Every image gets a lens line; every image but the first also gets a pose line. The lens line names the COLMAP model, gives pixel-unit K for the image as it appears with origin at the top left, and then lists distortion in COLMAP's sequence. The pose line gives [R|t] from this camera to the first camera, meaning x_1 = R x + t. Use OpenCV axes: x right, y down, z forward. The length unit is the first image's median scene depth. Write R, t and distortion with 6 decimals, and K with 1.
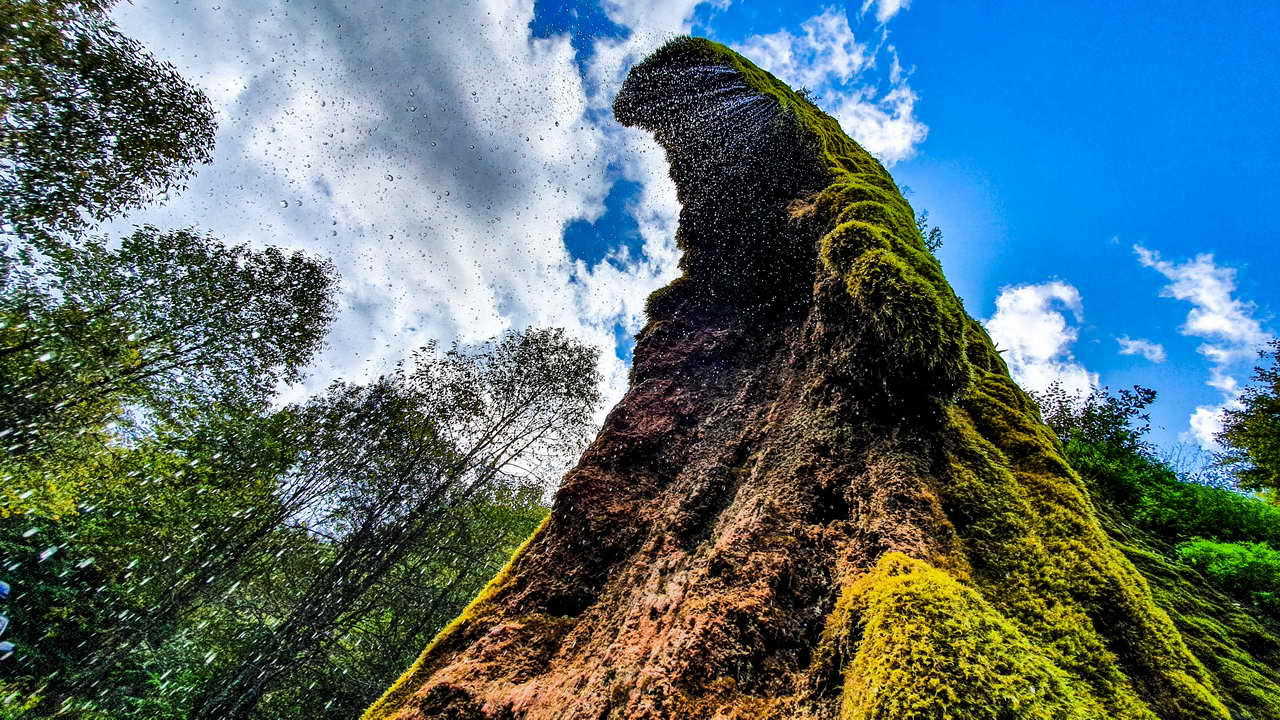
lens RADIAL K [[501.6, 0, 654.0], [0, 501.6, 359.0], [0, 0, 1]] dist [0.011657, -0.000151]
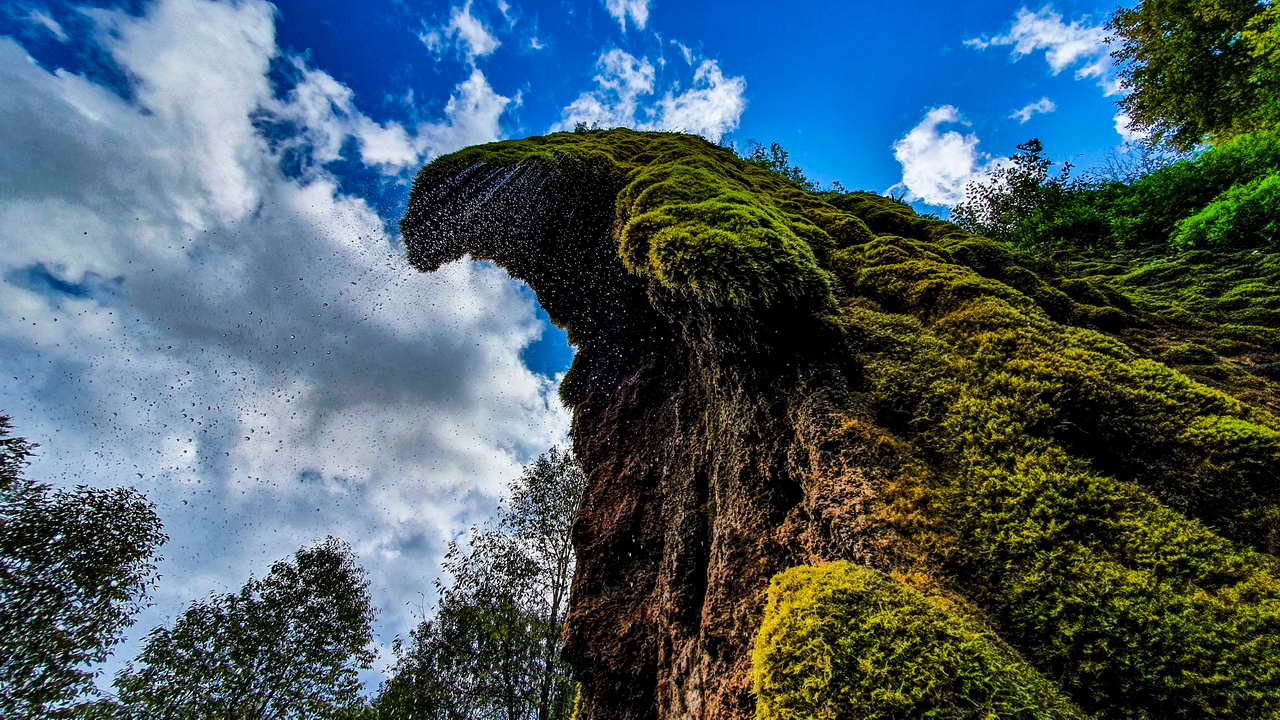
lens RADIAL K [[501.6, 0, 640.0], [0, 501.6, 371.5], [0, 0, 1]] dist [0.011657, -0.000151]
pose [[0.783728, -0.620598, 0.025054, 0.216454], [0.620531, 0.780637, -0.074480, 0.028118], [0.026664, 0.073919, 0.996908, 0.085129]]
